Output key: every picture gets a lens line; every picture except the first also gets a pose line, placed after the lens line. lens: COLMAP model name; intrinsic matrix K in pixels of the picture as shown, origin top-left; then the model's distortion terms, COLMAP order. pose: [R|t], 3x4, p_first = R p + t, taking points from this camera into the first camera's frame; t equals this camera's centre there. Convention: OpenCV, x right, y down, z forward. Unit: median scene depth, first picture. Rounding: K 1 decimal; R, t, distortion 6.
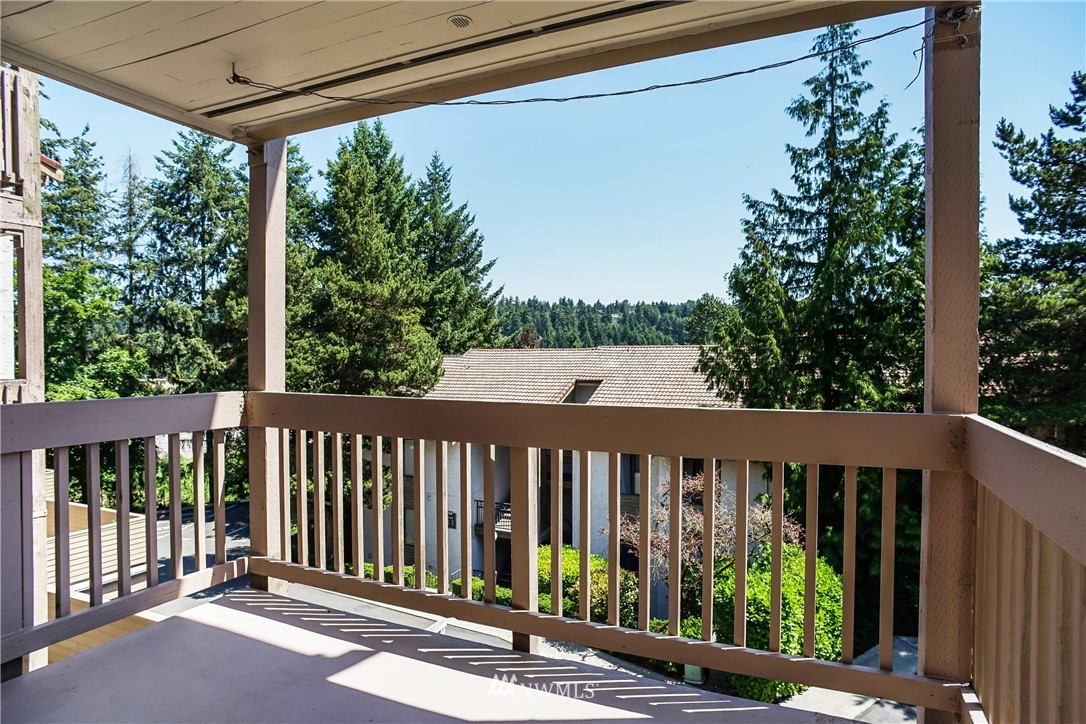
lens RADIAL K [[631.8, 0, 542.5], [0, 631.8, 366.1], [0, 0, 1]] dist [-0.040549, 0.022343]
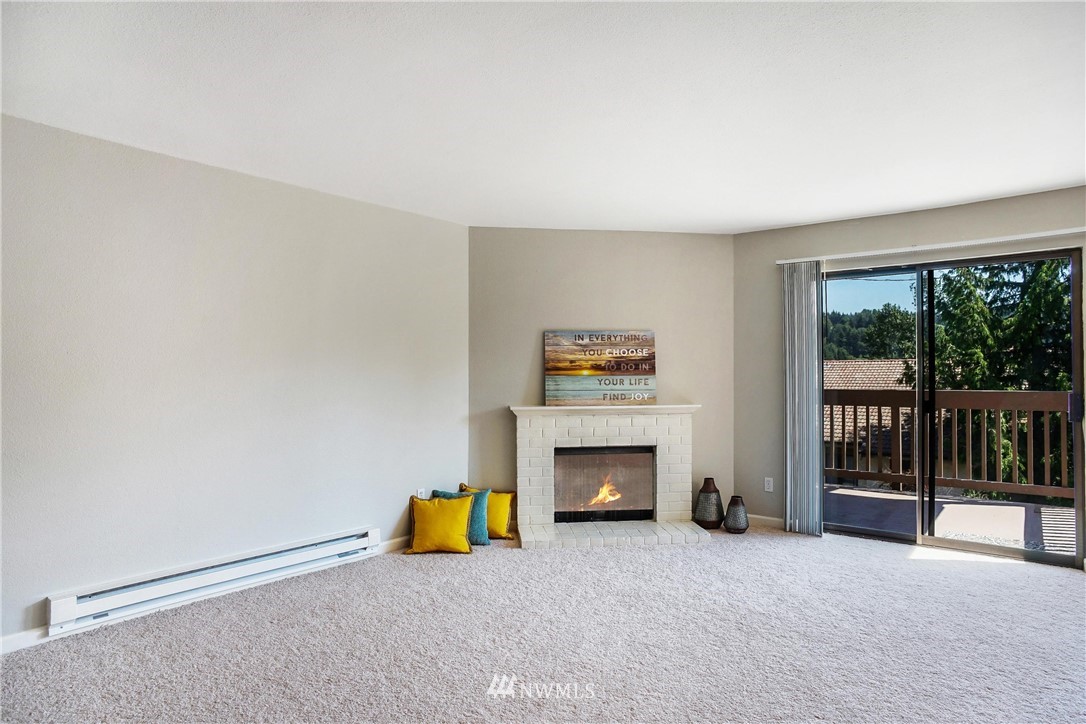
lens RADIAL K [[631.8, 0, 516.7], [0, 631.8, 358.5], [0, 0, 1]] dist [-0.040549, 0.022343]
pose [[0.962851, -0.002640, -0.270021, -0.121122], [-0.006100, 0.999484, -0.031524, 0.005952], [0.269965, 0.032001, 0.962338, -0.278270]]
